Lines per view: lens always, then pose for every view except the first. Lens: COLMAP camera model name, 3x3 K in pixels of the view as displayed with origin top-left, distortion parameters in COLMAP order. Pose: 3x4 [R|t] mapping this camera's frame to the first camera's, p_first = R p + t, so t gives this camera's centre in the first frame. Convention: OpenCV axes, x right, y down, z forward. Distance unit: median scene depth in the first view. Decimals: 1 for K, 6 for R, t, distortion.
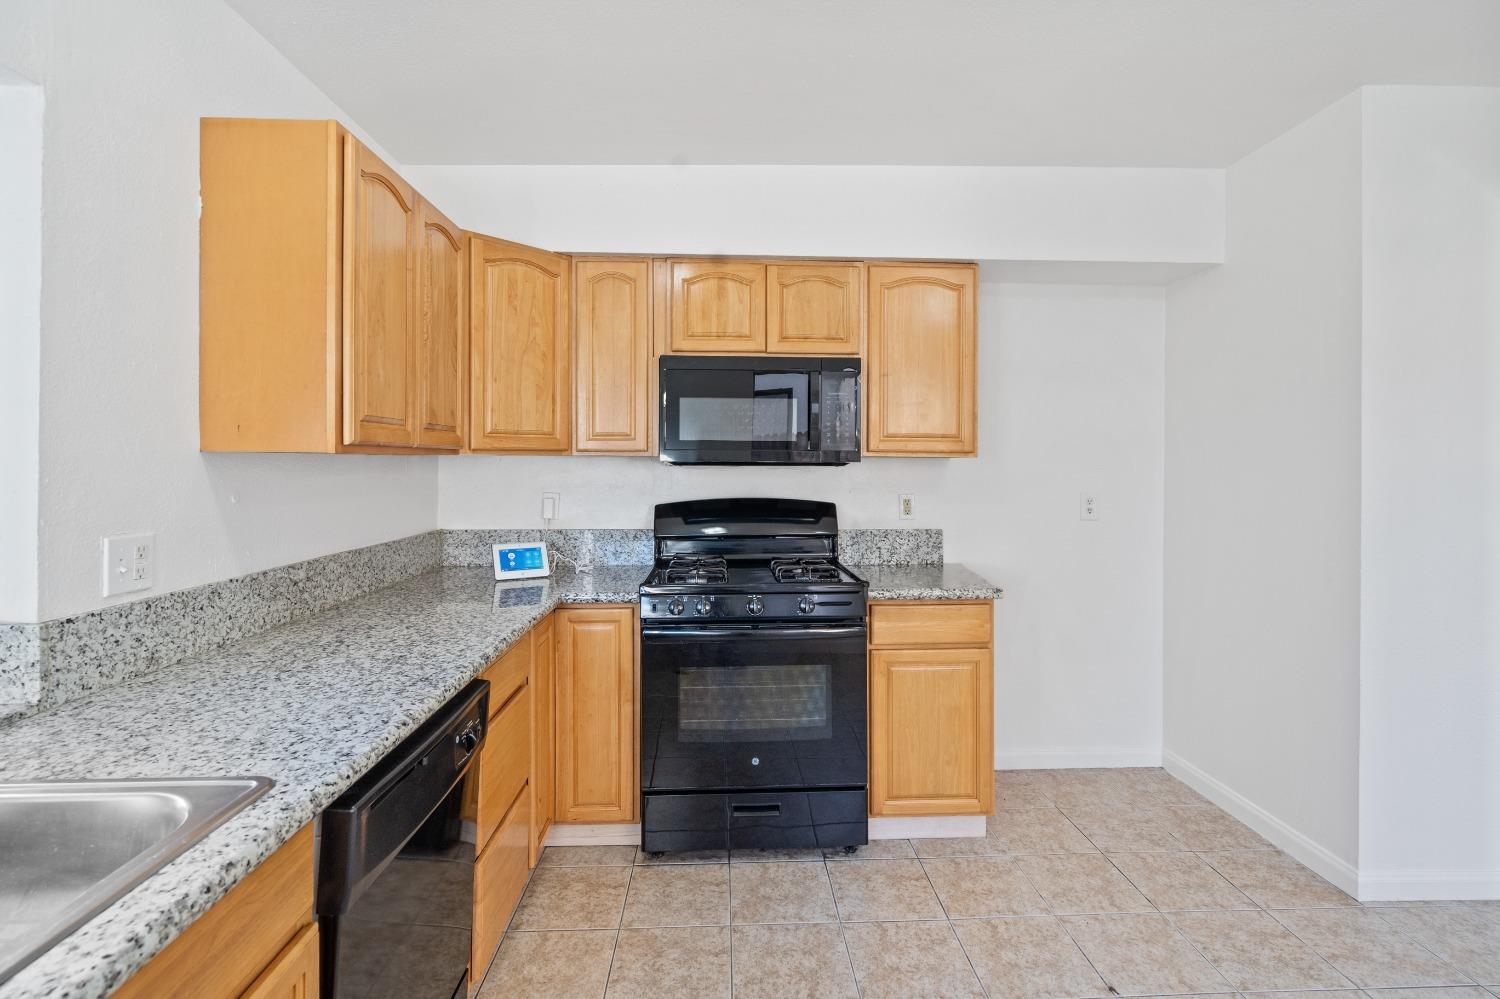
lens RADIAL K [[706.9, 0, 754.6], [0, 706.9, 463.5], [0, 0, 1]] dist [-0.002865, 0.000106]
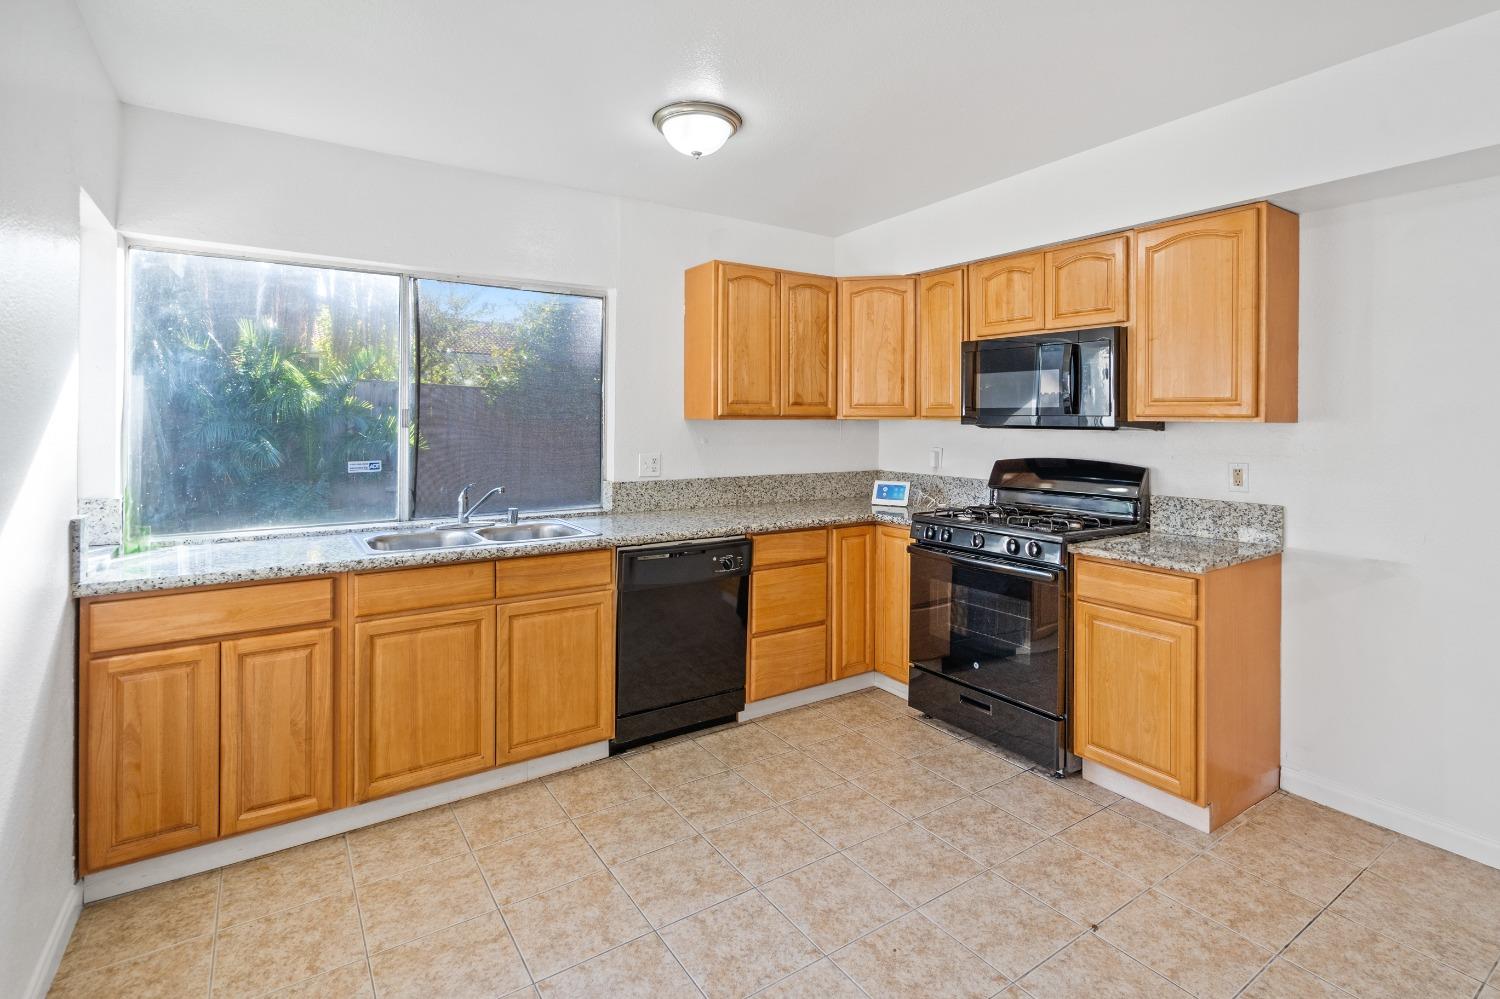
lens RADIAL K [[720.9, 0, 750.1], [0, 720.9, 417.7], [0, 0, 1]] dist [-0.001685, 0.000998]
pose [[0.518459, -0.001129, -0.855101, 0.819218], [-0.005746, 0.999972, -0.004804, -0.007608], [0.855083, 0.007404, 0.518438, -0.005653]]
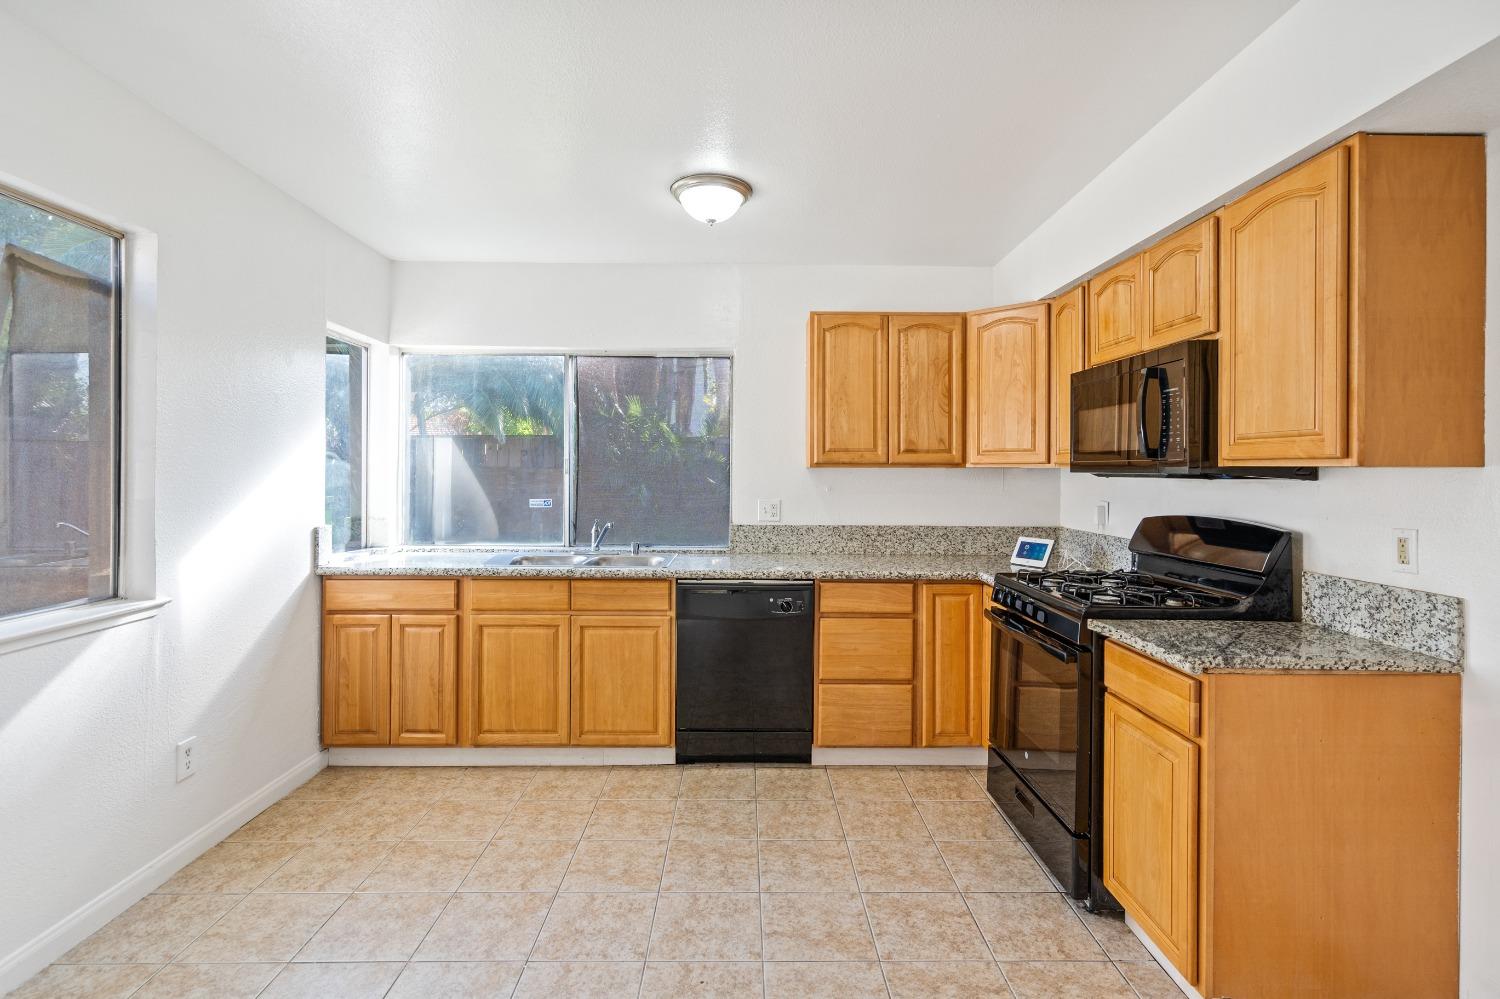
lens RADIAL K [[716.0, 0, 749.1], [0, 716.0, 469.4], [0, 0, 1]] dist [0.000117, 0.000857]
pose [[-0.034276, -0.004217, -0.999404, 1.010508], [-0.007770, 0.999962, -0.003953, 0.000174], [0.999382, 0.007629, -0.034307, 0.571619]]
